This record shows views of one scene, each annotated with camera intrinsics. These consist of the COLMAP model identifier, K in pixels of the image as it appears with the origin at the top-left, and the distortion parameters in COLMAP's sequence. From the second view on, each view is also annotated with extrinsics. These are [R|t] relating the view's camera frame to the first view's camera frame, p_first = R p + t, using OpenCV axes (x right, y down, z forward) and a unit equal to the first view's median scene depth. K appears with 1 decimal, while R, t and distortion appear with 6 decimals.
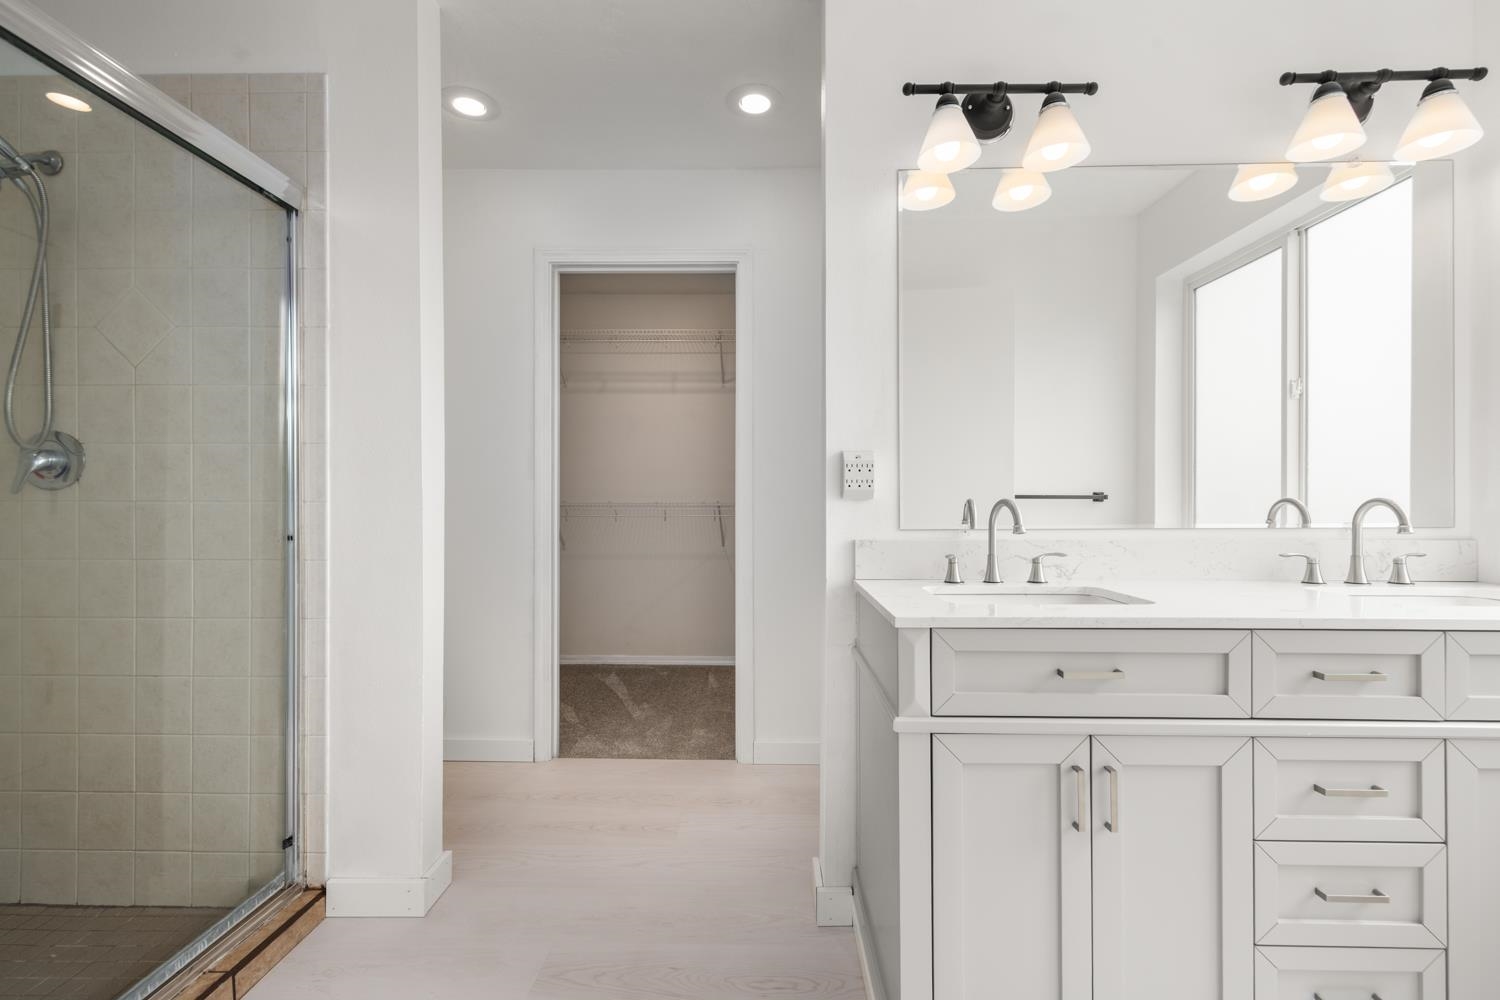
lens RADIAL K [[684.6, 0, 750.2], [0, 684.6, 495.5], [0, 0, 1]] dist [0.014150, 0.000156]
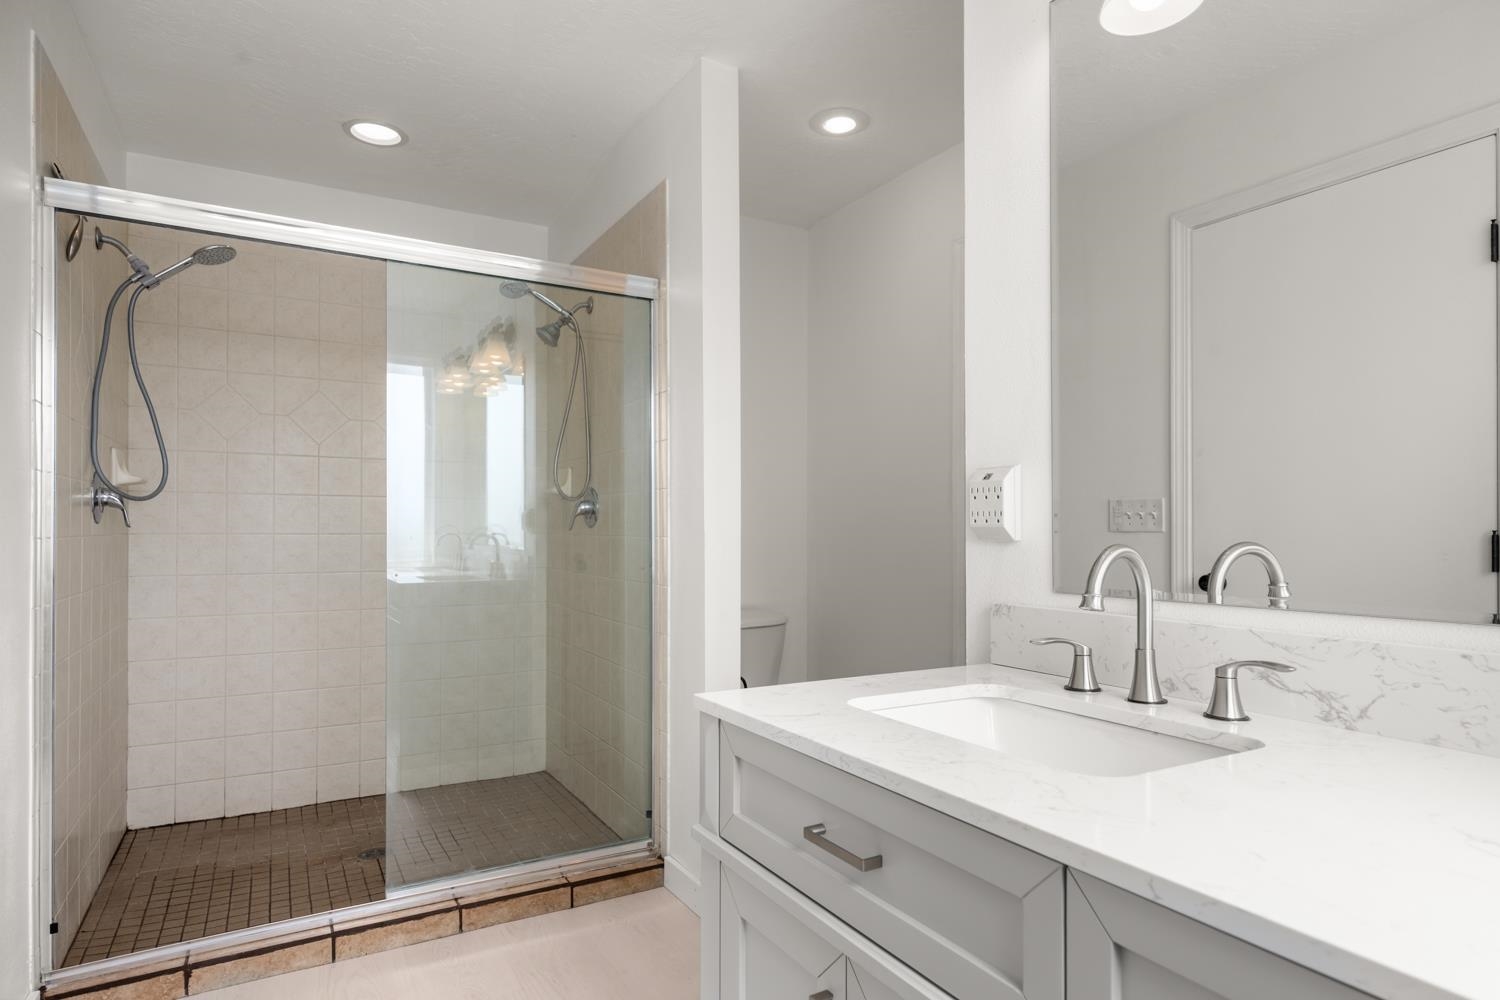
lens RADIAL K [[856.3, 0, 749.4], [0, 856.3, 513.0], [0, 0, 1]] dist [-0.004760, -0.000176]
pose [[0.501521, -0.013979, -0.865033, 0.753677], [0.003193, 0.999893, -0.014307, -0.010448], [0.865140, 0.004413, 0.501511, 0.393788]]
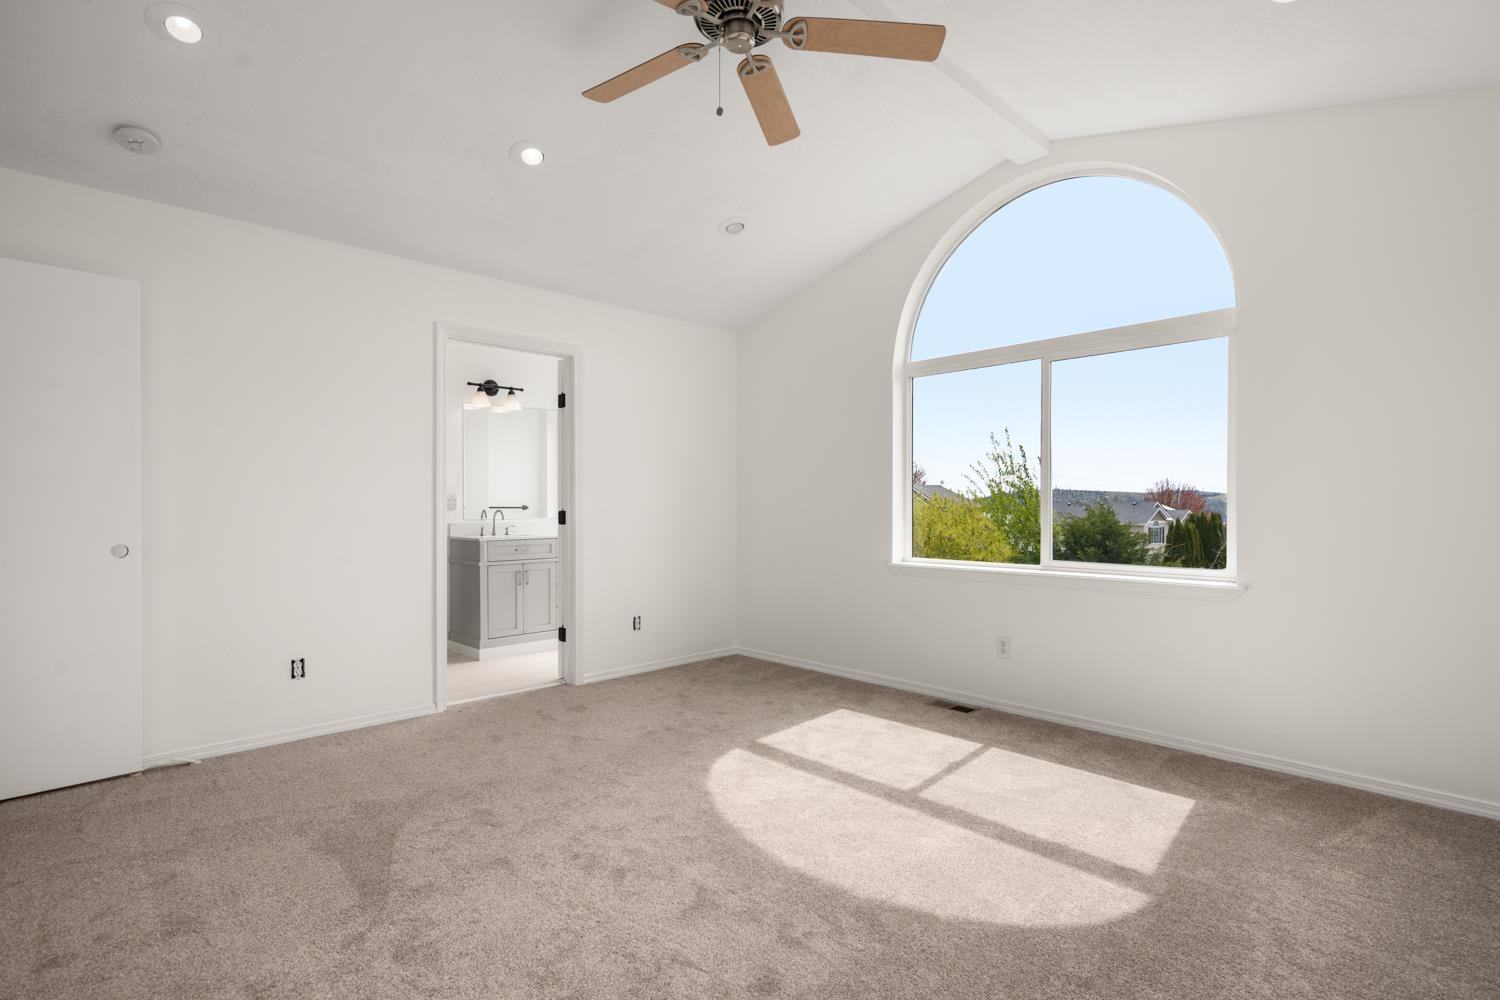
lens RADIAL K [[723.5, 0, 752.7], [0, 723.5, 502.7], [0, 0, 1]] dist [0.006147, 0.000291]
pose [[0.715094, -0.004642, 0.699013, -1.152572], [0.005215, 0.999986, 0.001305, -0.024762], [-0.699009, 0.002713, 0.715108, -2.277948]]
